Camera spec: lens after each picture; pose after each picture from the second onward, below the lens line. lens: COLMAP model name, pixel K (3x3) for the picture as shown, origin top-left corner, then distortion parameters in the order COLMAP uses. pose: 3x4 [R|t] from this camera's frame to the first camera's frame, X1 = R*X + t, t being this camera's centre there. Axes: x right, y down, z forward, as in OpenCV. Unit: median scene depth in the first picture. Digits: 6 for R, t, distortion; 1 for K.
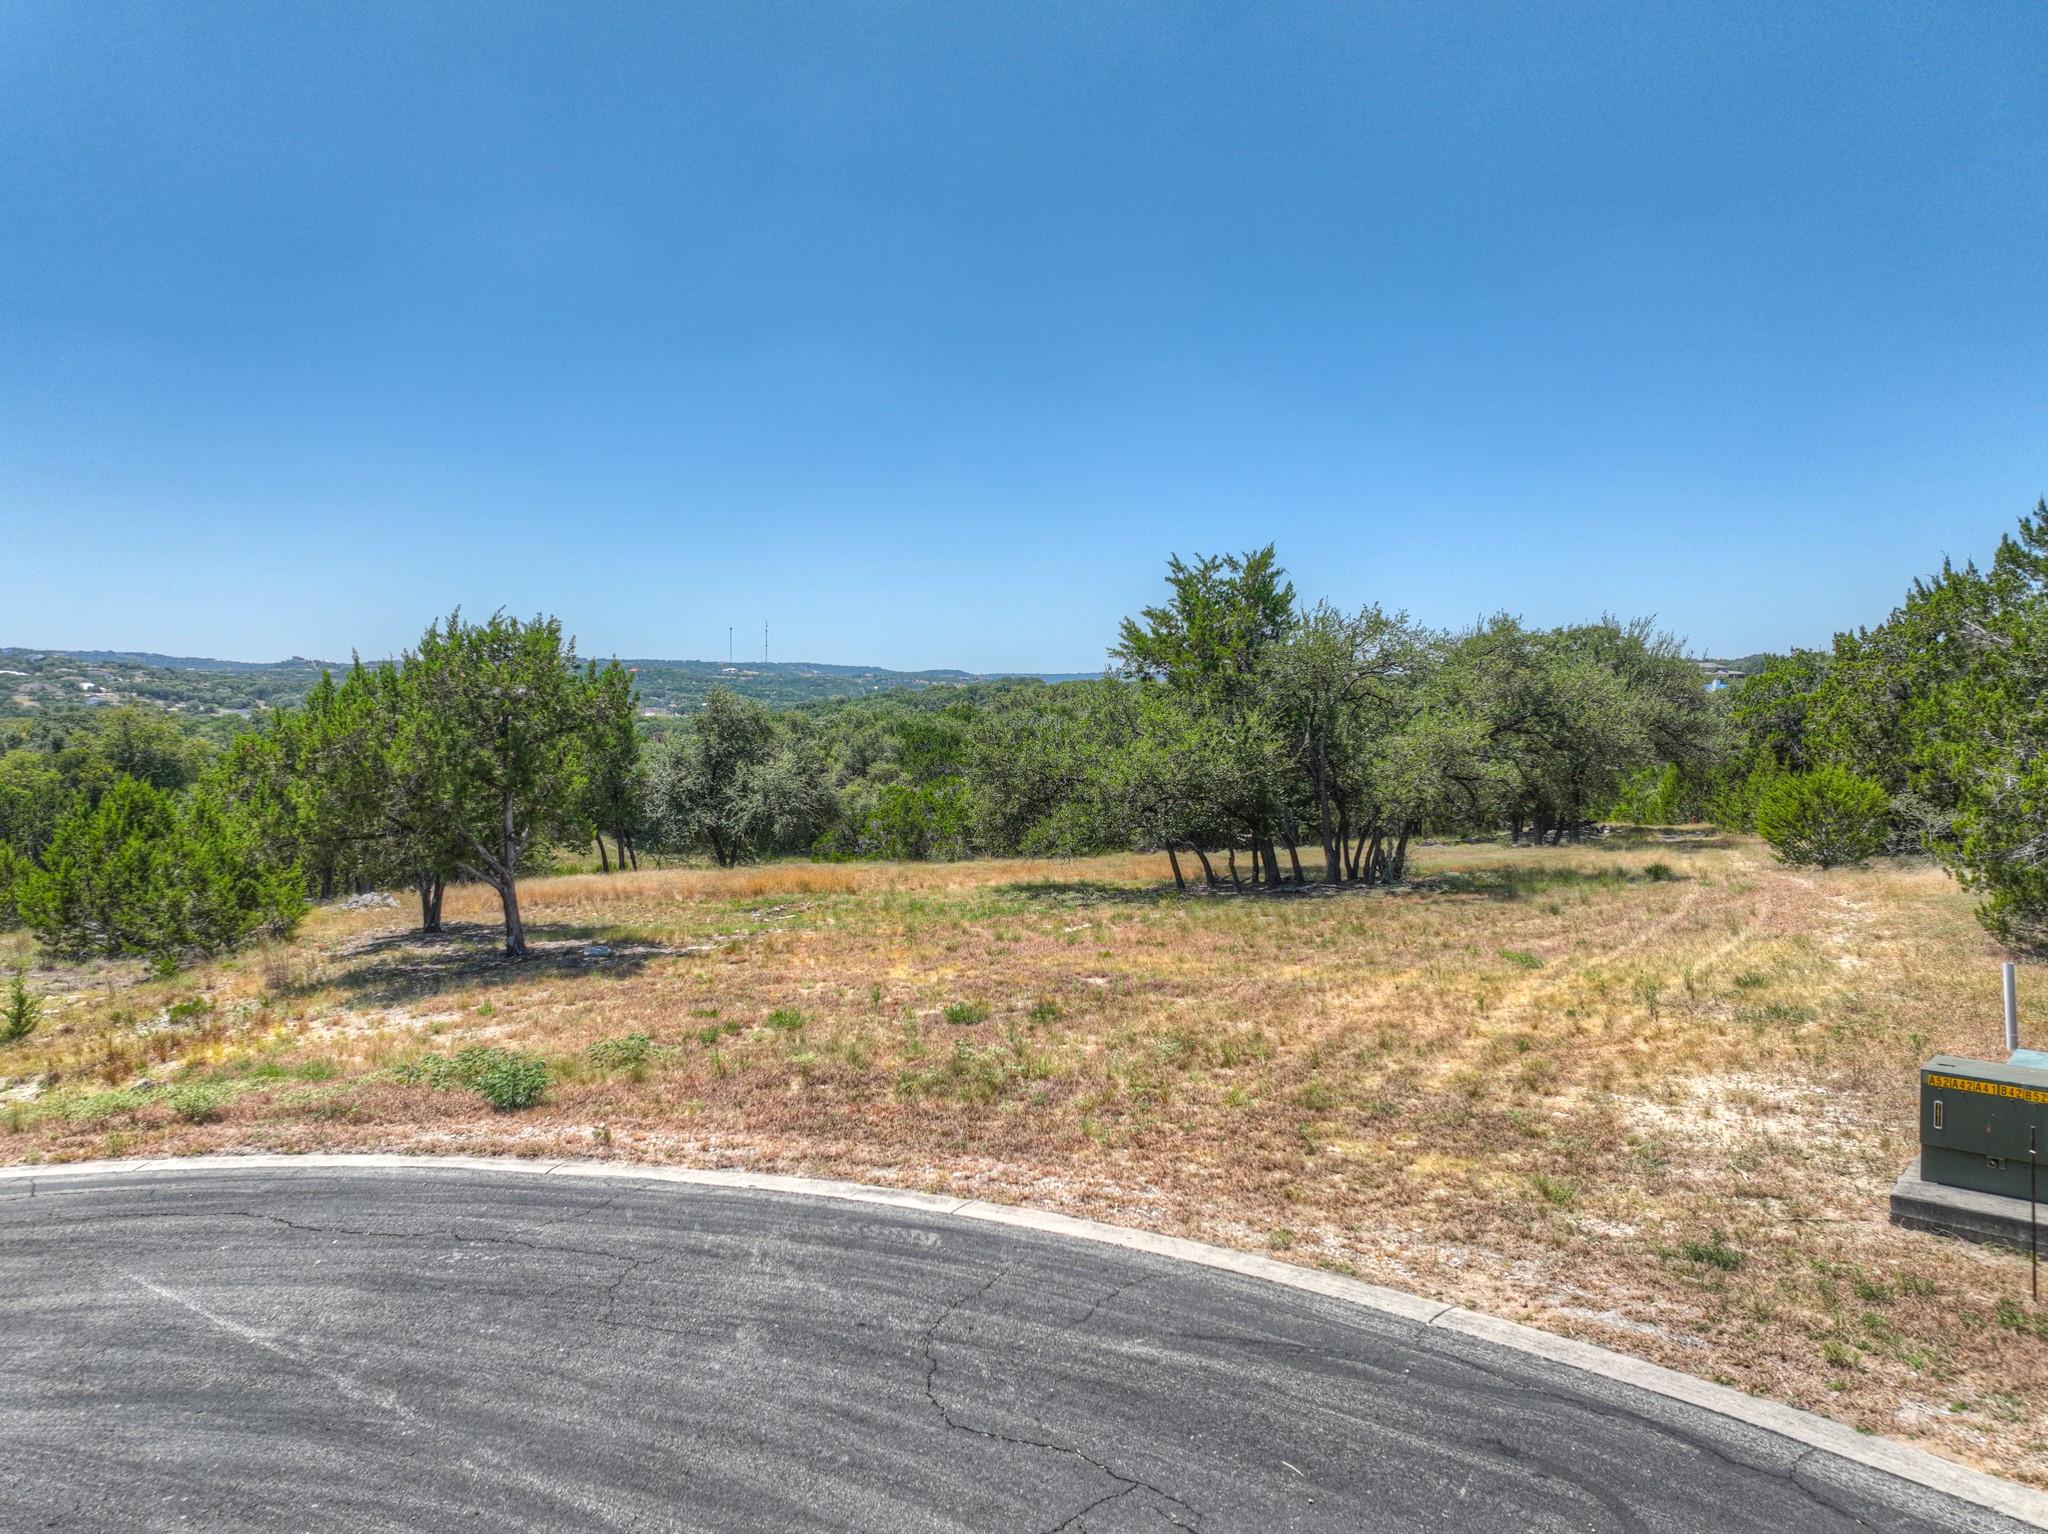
lens RADIAL K [[1437.3, 0, 1025.0], [0, 1437.3, 758.3], [0, 0, 1]] dist [-0.005175, 0.024574]
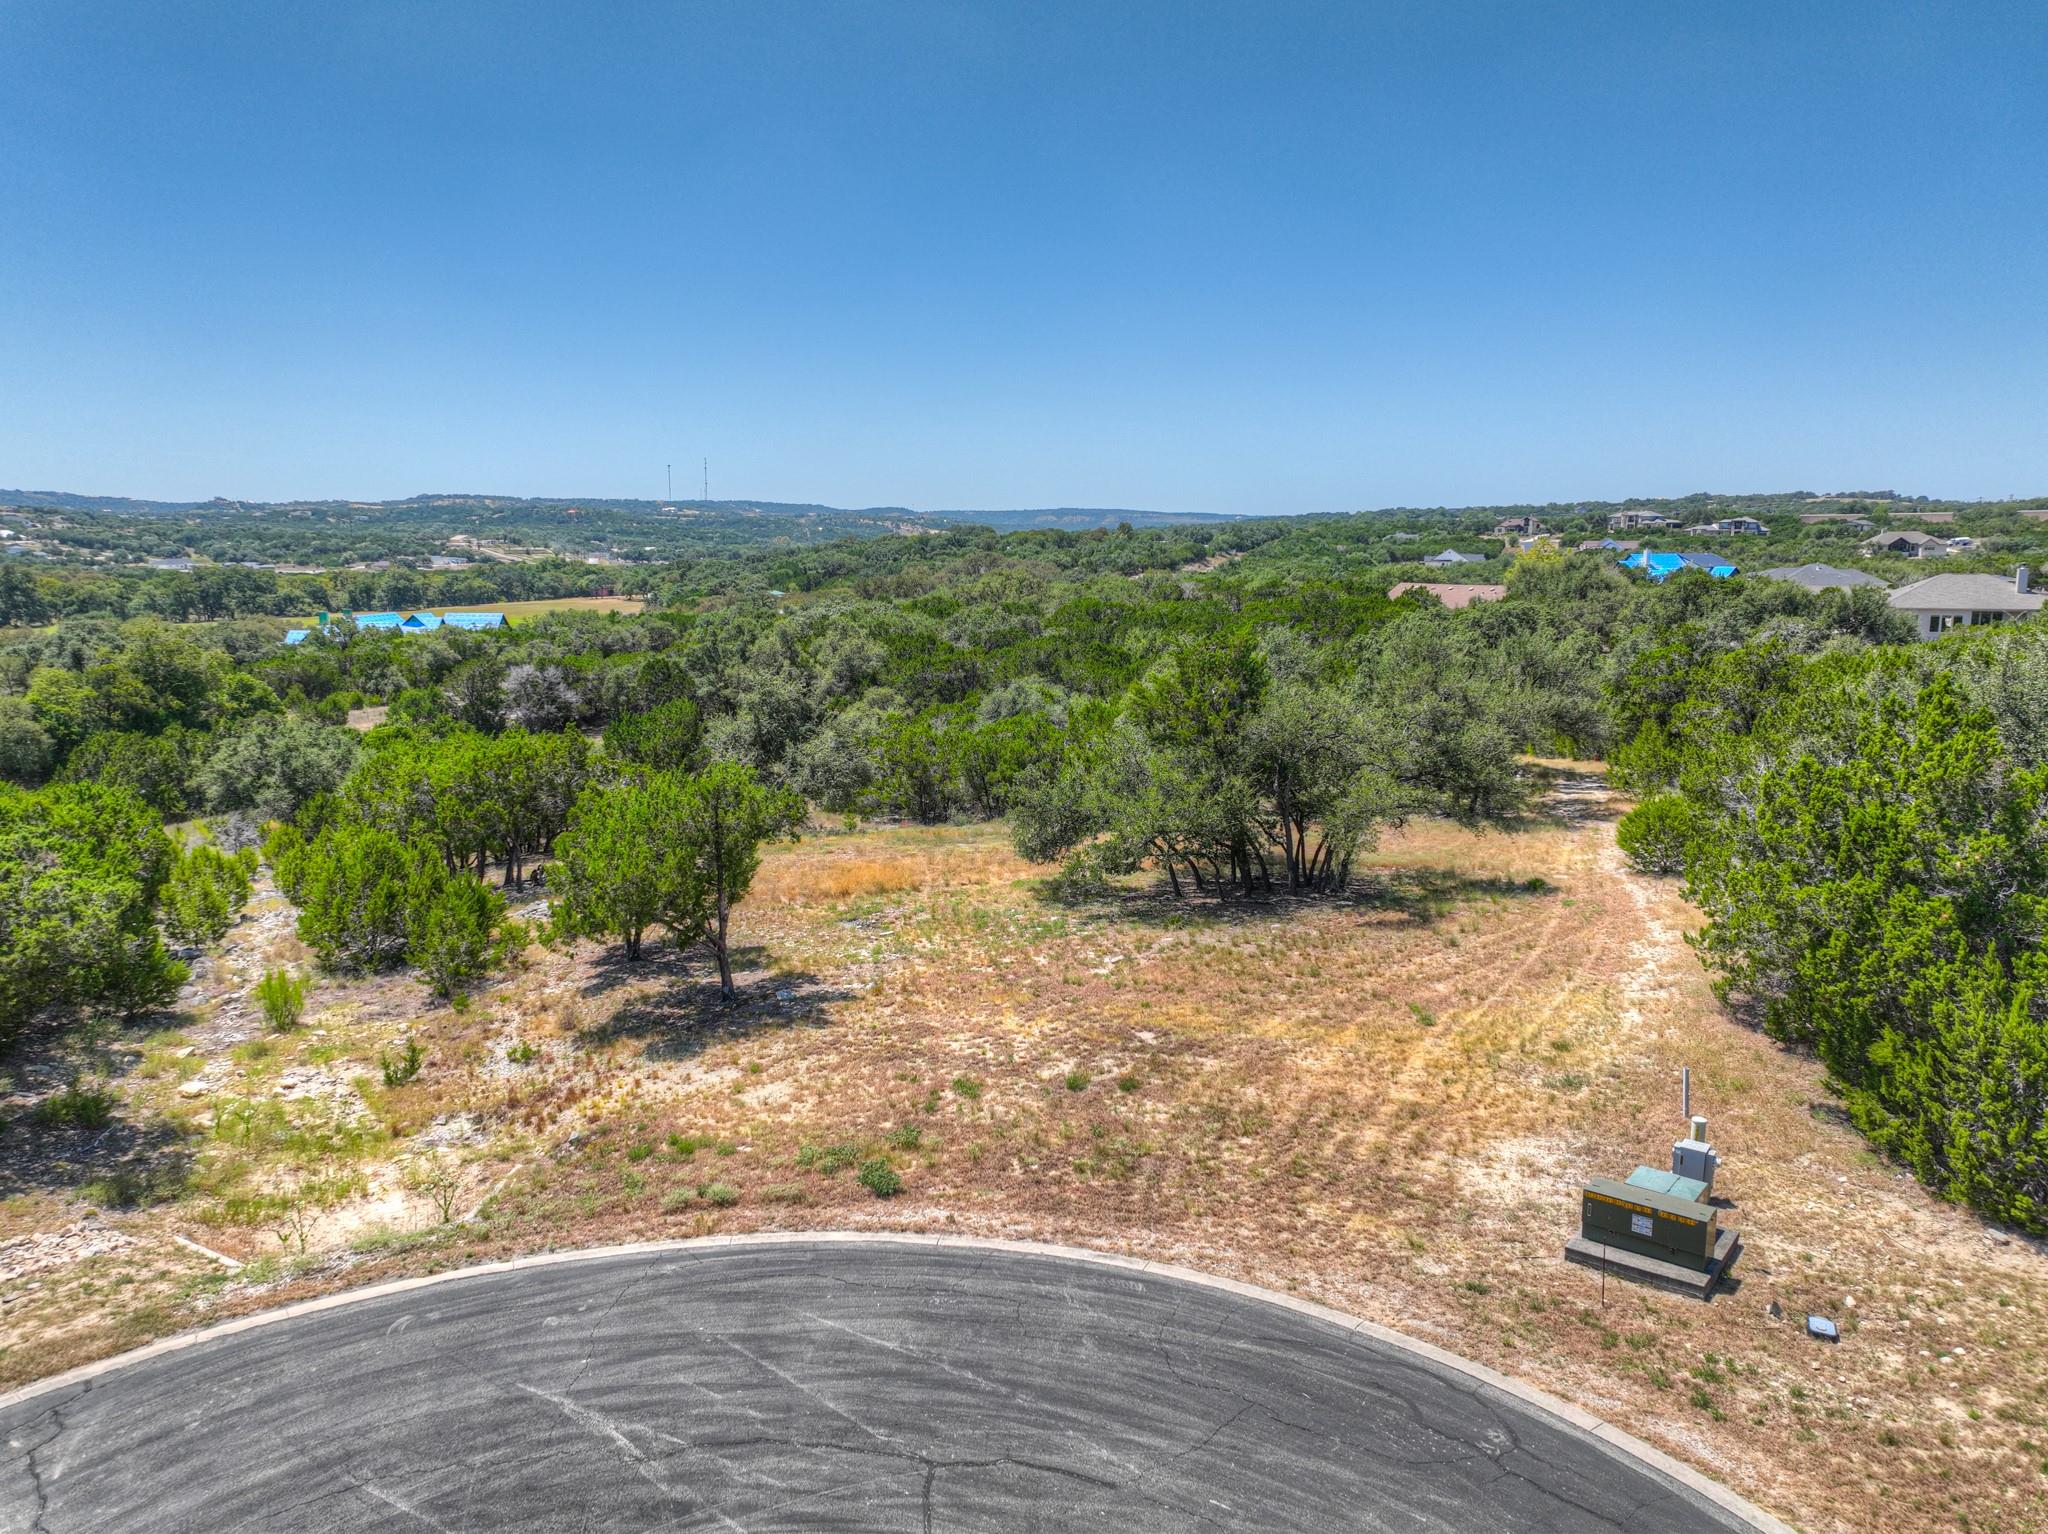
lens RADIAL K [[1437.3, 0, 1025.8], [0, 1437.3, 768.4], [0, 0, 1]] dist [-0.005175, 0.024574]
pose [[0.999258, -0.009339, 0.037370, -0.083816], [0.004814, 0.992837, 0.119381, -0.195730], [-0.038218, -0.119112, 0.992145, -0.300292]]
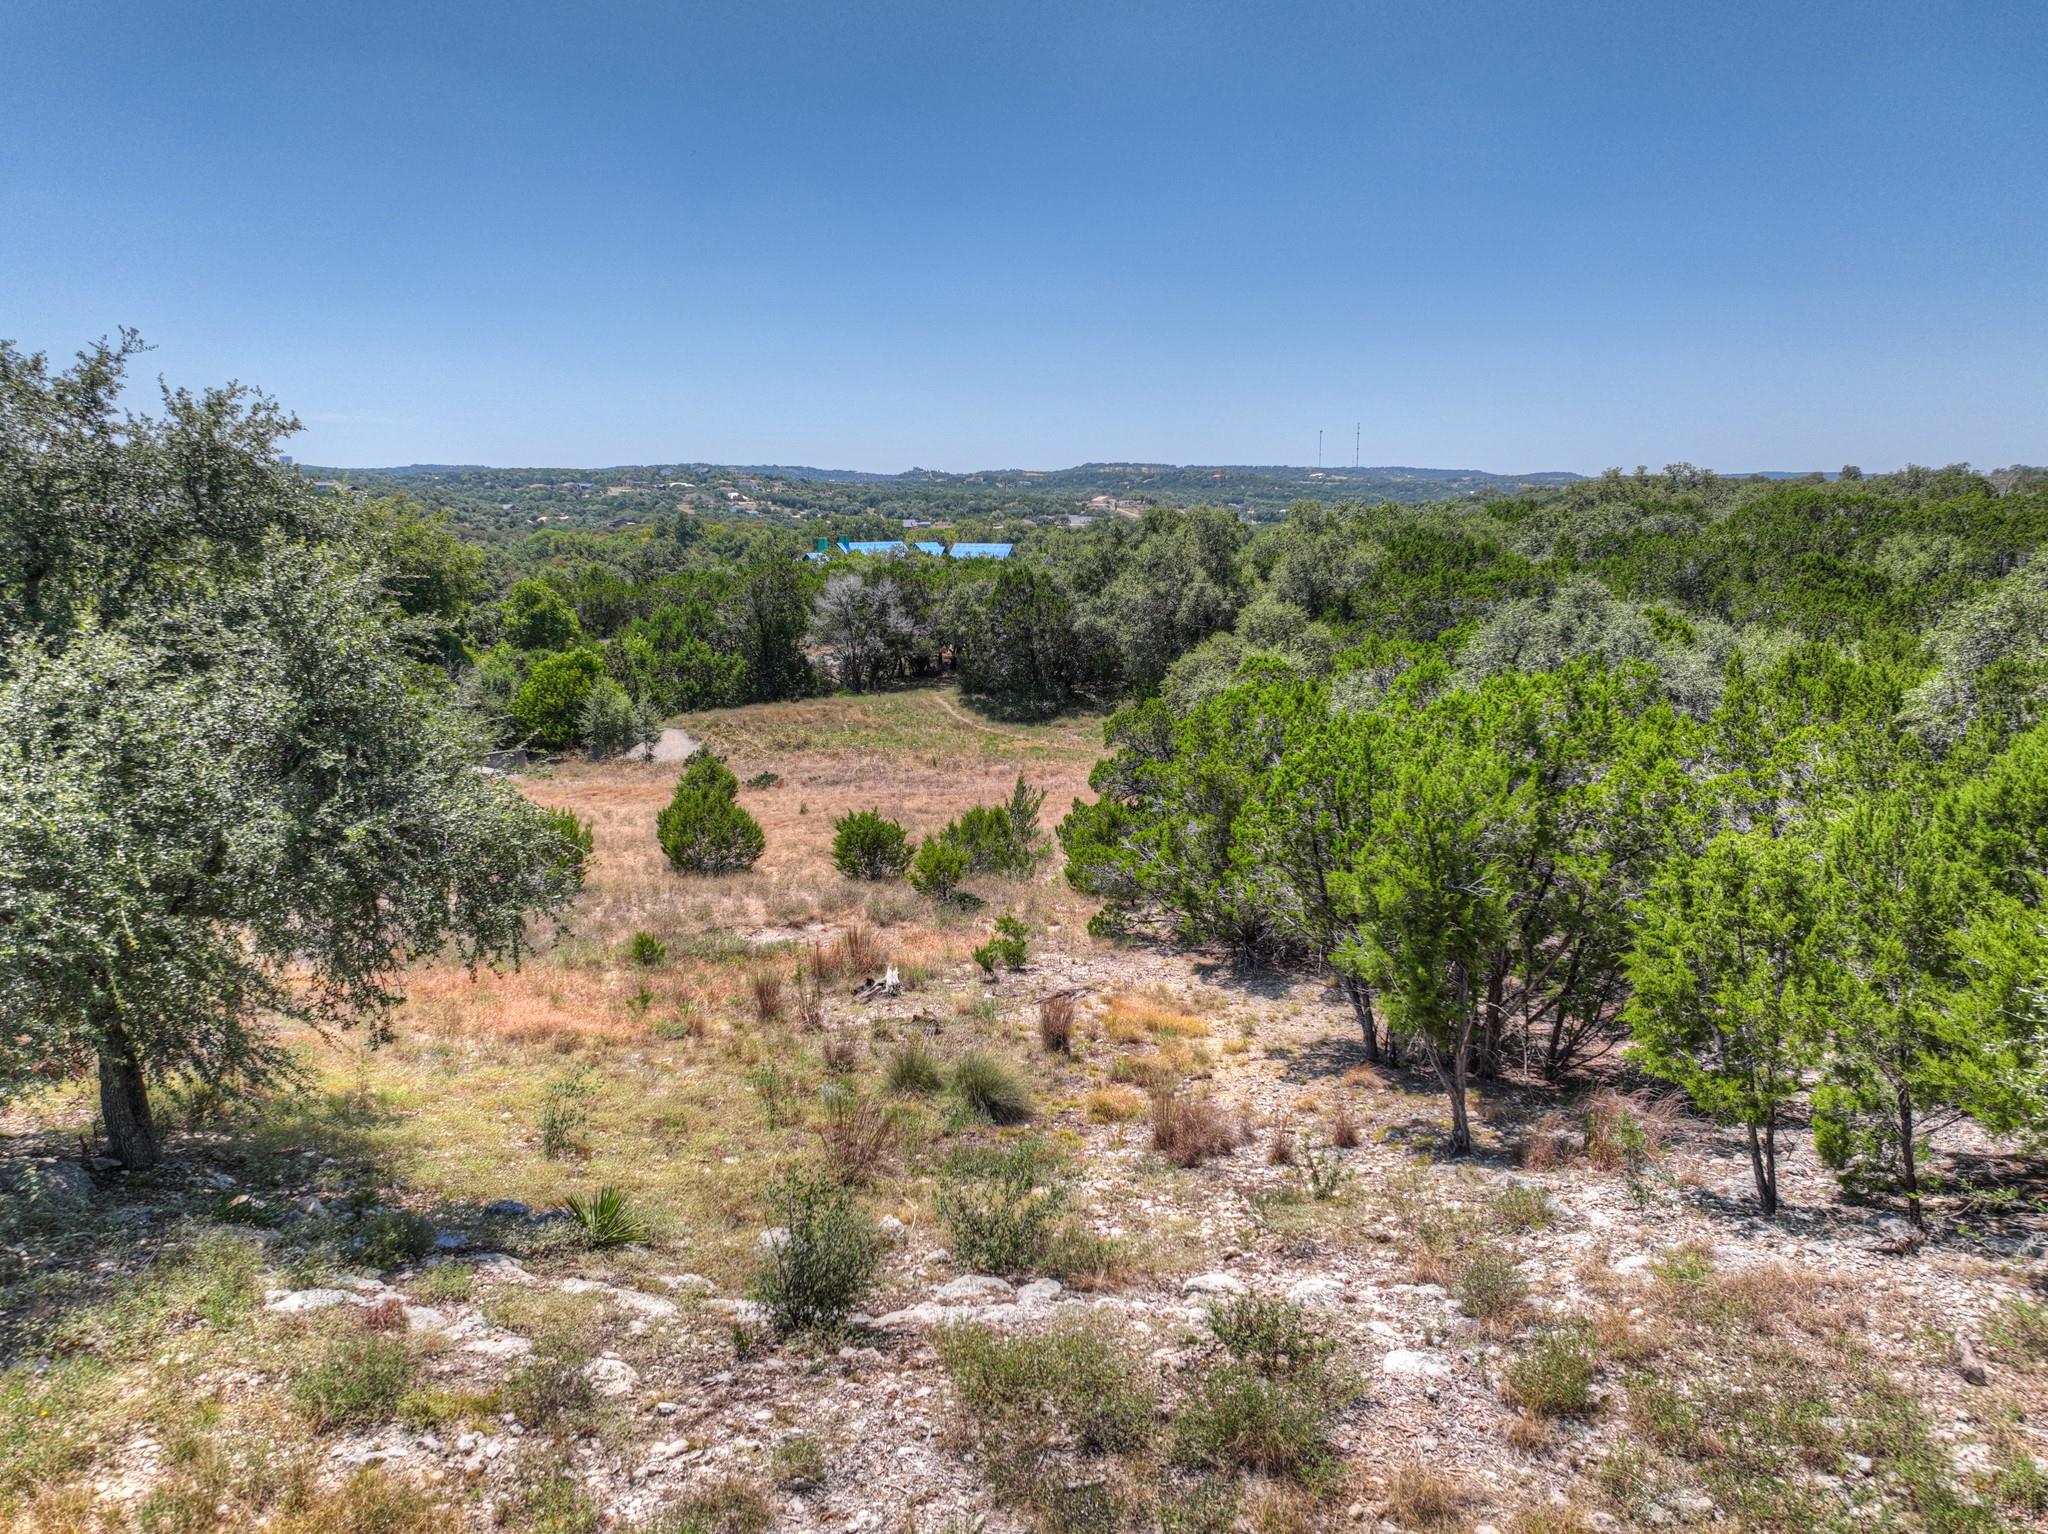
lens RADIAL K [[1437.3, 0, 1025.7], [0, 1437.3, 770.2], [0, 0, 1]] dist [-0.005175, 0.024574]
pose [[0.920190, 0.066913, -0.385712, 0.053697], [-0.012270, 0.989729, 0.142427, -0.027022], [0.391281, -0.126327, 0.911560, 1.500957]]
